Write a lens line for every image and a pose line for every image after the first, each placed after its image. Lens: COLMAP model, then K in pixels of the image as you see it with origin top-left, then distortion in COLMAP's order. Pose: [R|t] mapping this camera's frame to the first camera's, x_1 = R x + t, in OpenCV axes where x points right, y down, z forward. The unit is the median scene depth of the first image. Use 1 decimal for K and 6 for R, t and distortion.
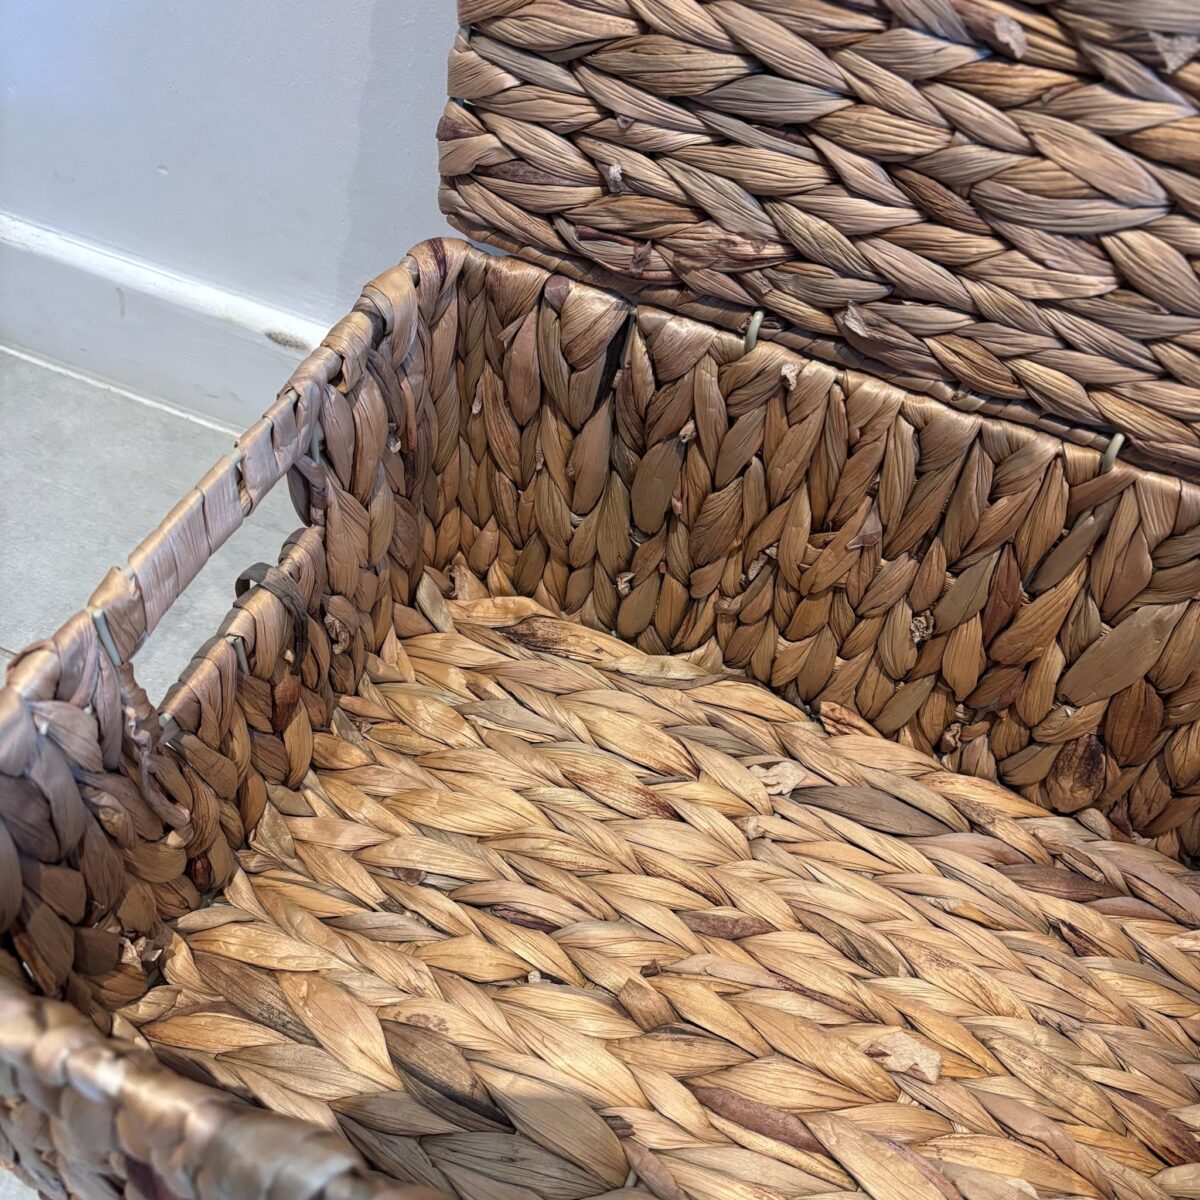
lens RADIAL K [[1230.0, 0, 612.6], [0, 1230.0, 628.9], [0, 0, 1]] dist [0.033295, 0.000000]
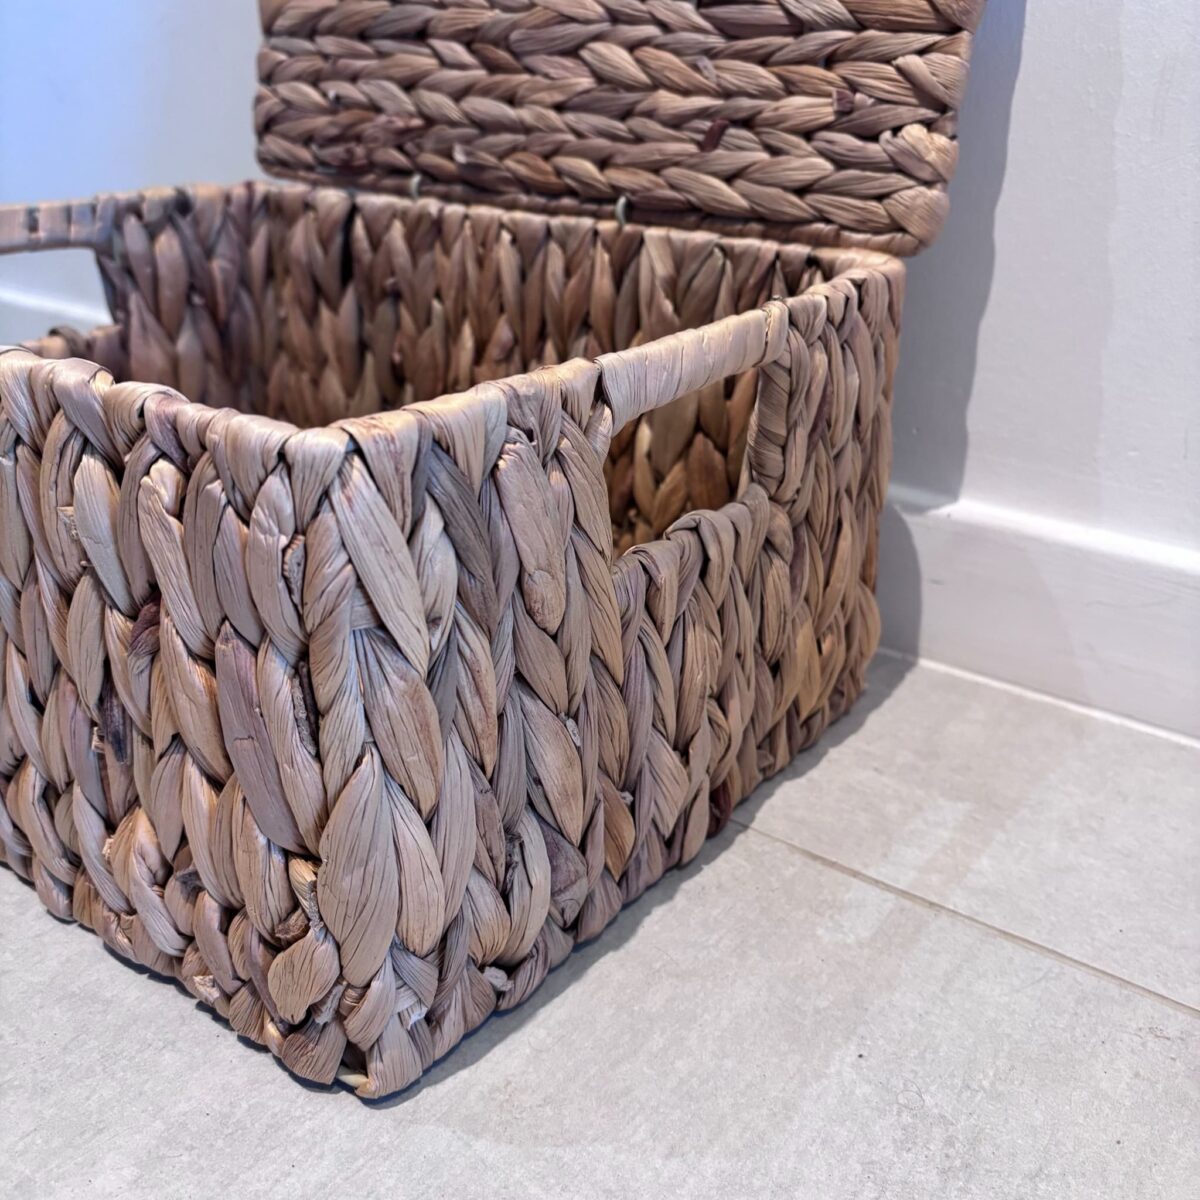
lens RADIAL K [[1230.0, 0, 603.6], [0, 1230.0, 599.5], [0, 0, 1]] dist [0.033295, 0.000000]
pose [[0.964824, 0.018157, -0.262271, 0.679464], [-0.133990, 0.892280, -0.431142, 0.737646], [0.226191, 0.451118, 0.863325, 0.031440]]
